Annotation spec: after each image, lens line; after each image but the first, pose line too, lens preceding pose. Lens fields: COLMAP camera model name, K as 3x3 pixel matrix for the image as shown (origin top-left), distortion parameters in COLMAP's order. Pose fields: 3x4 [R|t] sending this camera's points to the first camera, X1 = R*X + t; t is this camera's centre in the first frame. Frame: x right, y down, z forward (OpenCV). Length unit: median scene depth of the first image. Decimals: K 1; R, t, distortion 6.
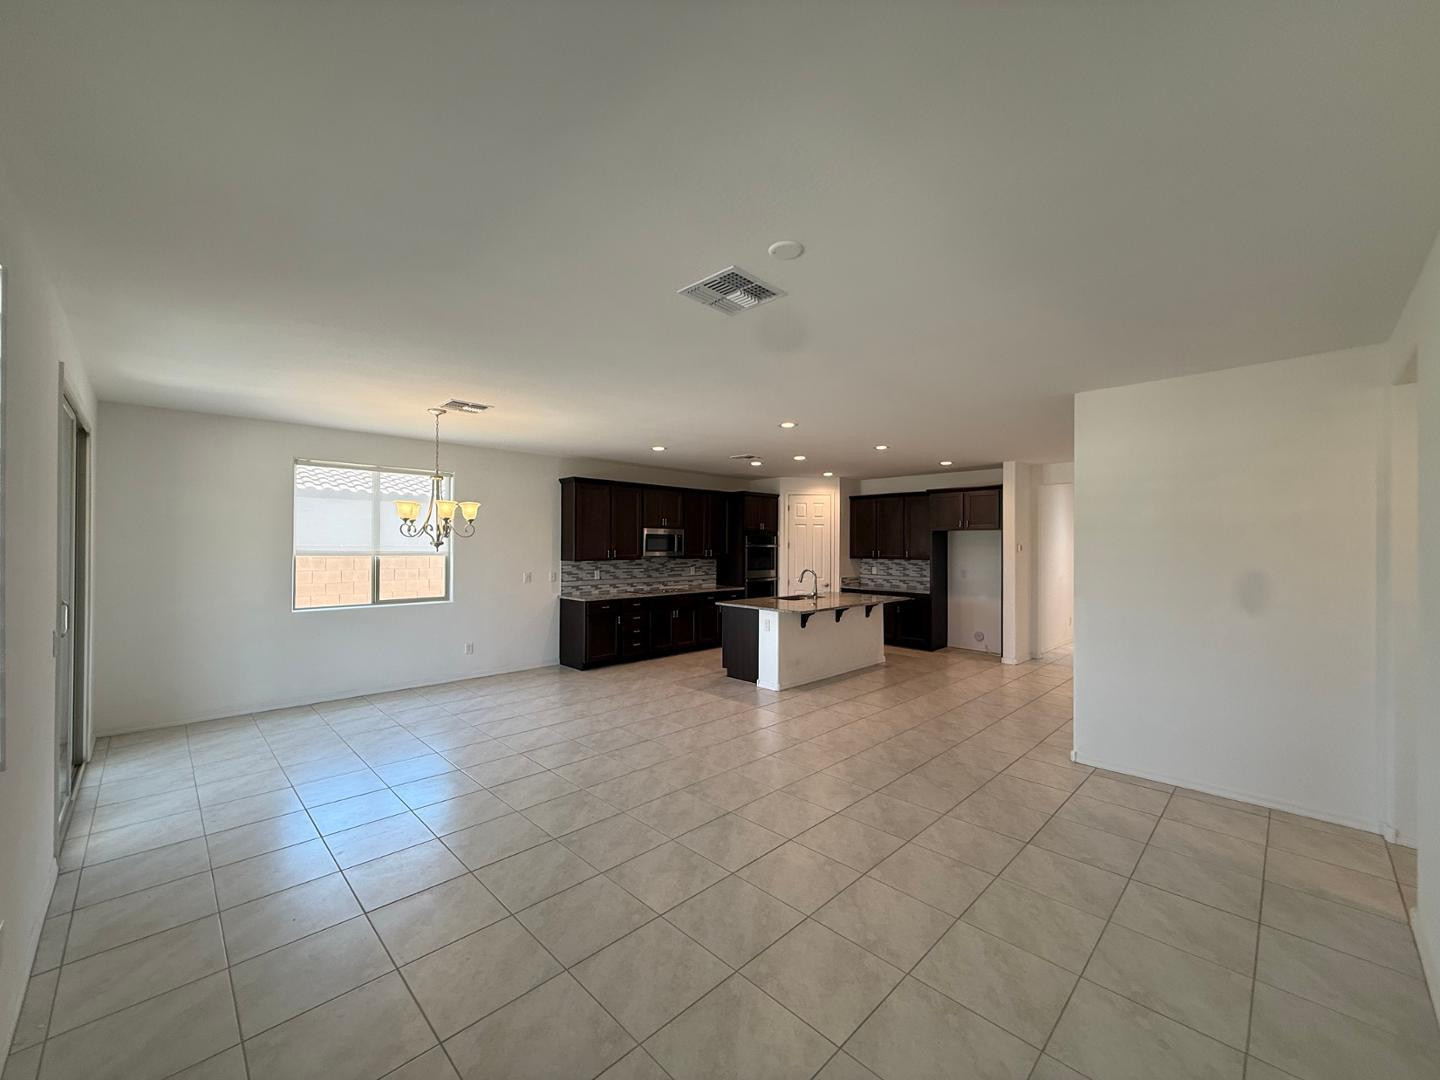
lens RADIAL K [[572.6, 0, 716.3], [0, 572.6, 549.6], [0, 0, 1]] dist [0.000773, 0.000594]
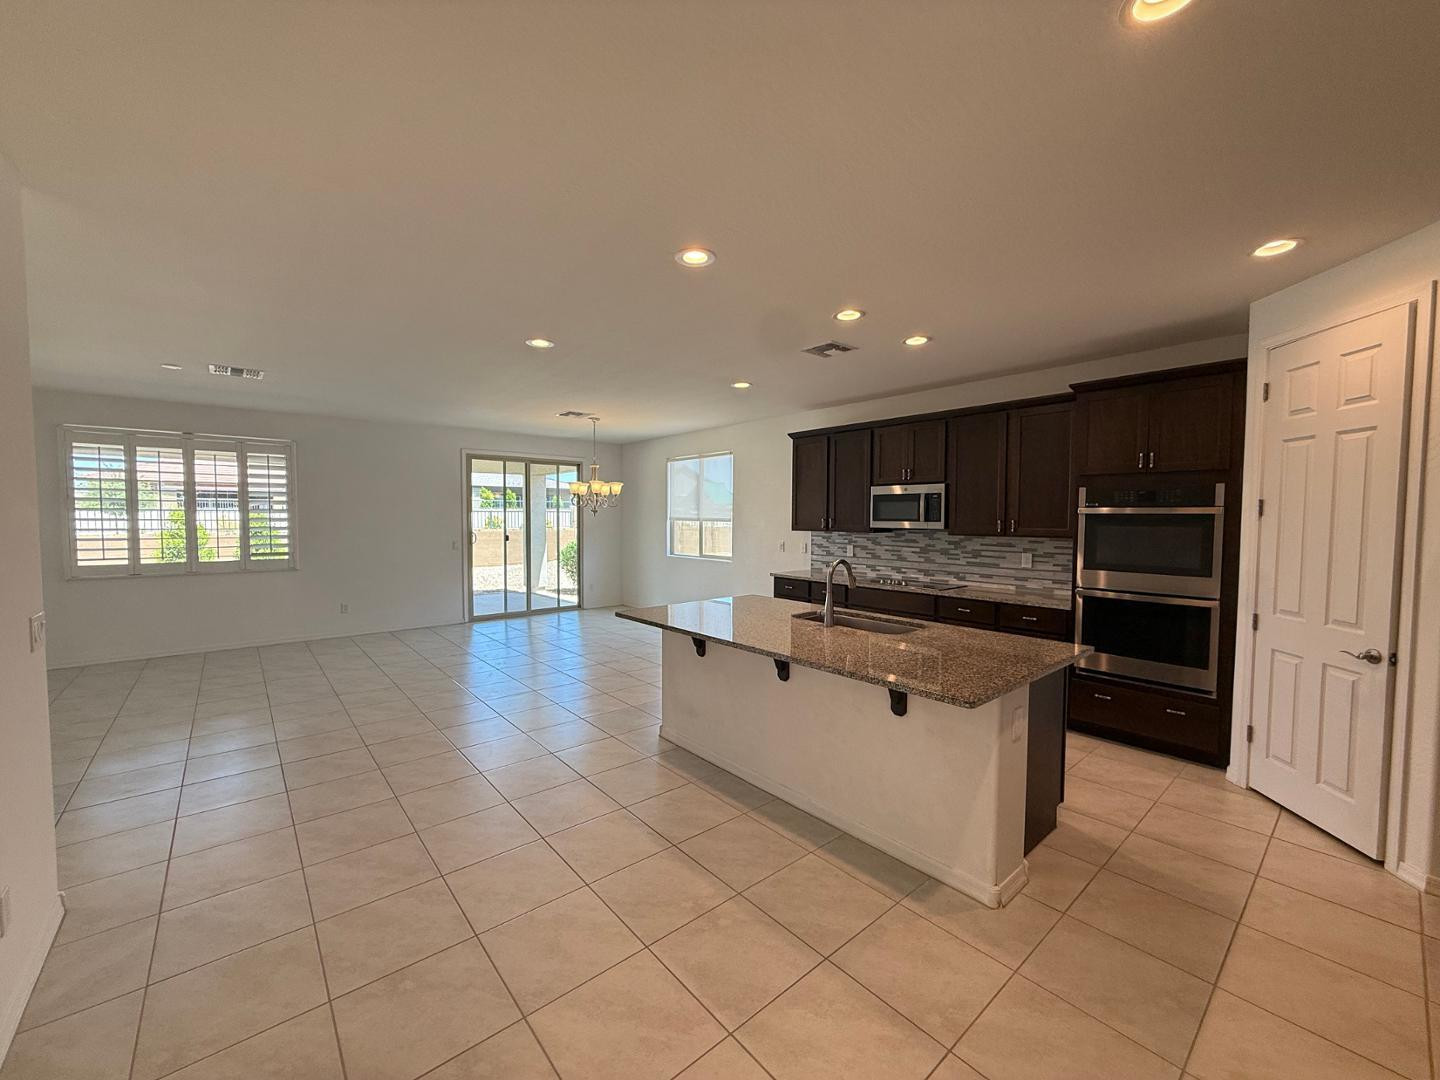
lens RADIAL K [[572.6, 0, 713.5], [0, 572.6, 544.1], [0, 0, 1]] dist [0.000773, 0.000594]
pose [[-0.078834, 0.042394, -0.995986, 0.572261], [-0.014480, 0.998941, 0.043666, 0.003980], [0.996783, 0.017864, -0.078137, 0.863627]]
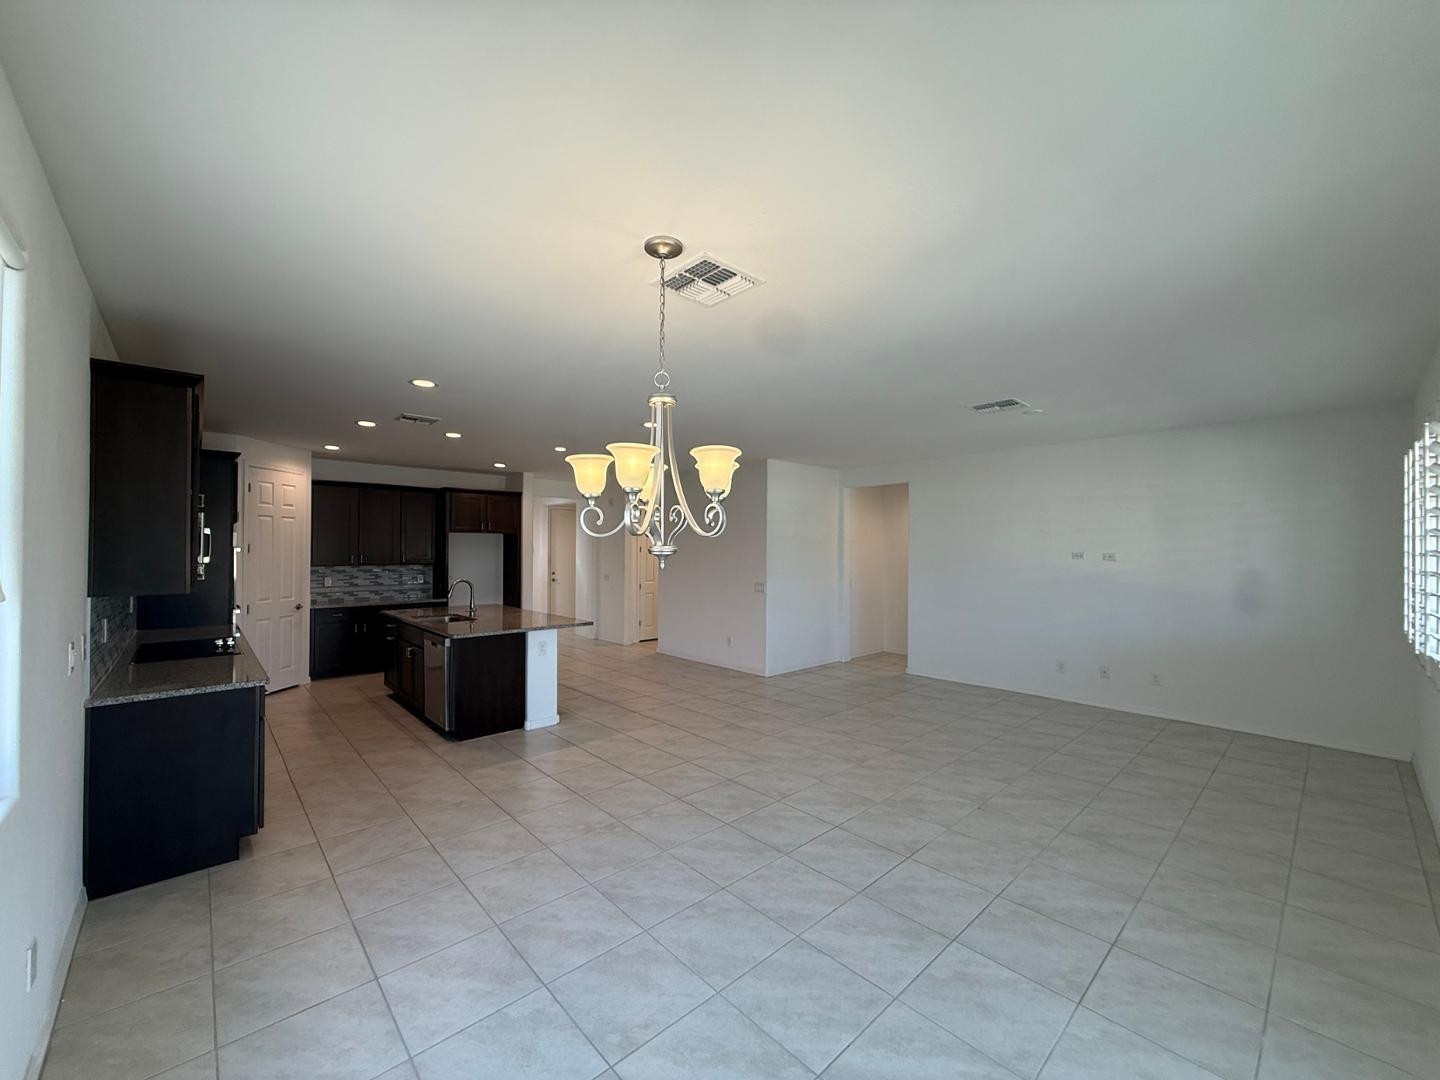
lens RADIAL K [[572.6, 0, 718.6], [0, 572.6, 533.7], [0, 0, 1]] dist [0.000773, 0.000594]
pose [[0.035623, 0.021687, 0.999130, -0.566067], [0.007398, 0.999731, -0.021964, -0.007574], [-0.999338, 0.008174, 0.035453, 0.573135]]
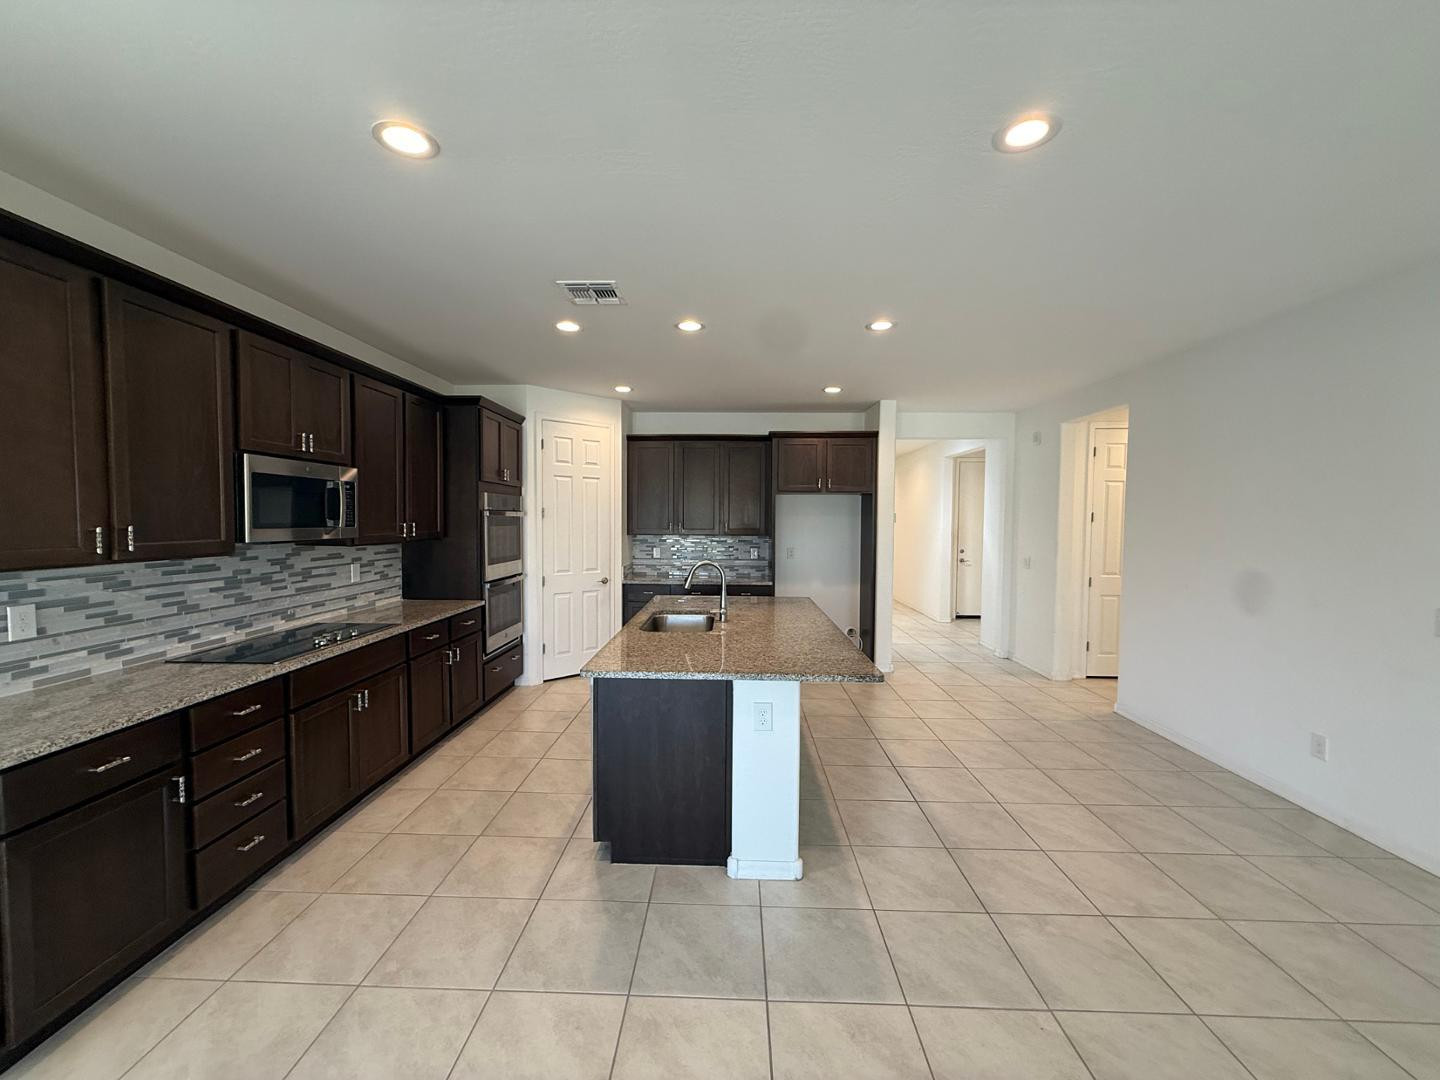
lens RADIAL K [[572.6, 0, 714.2], [0, 572.6, 546.4], [0, 0, 1]] dist [0.000773, 0.000594]
pose [[0.727565, -0.033949, 0.685198, -0.155146], [0.003933, 0.998965, 0.045319, -0.000140], [-0.686028, -0.030277, 0.726945, 0.592796]]
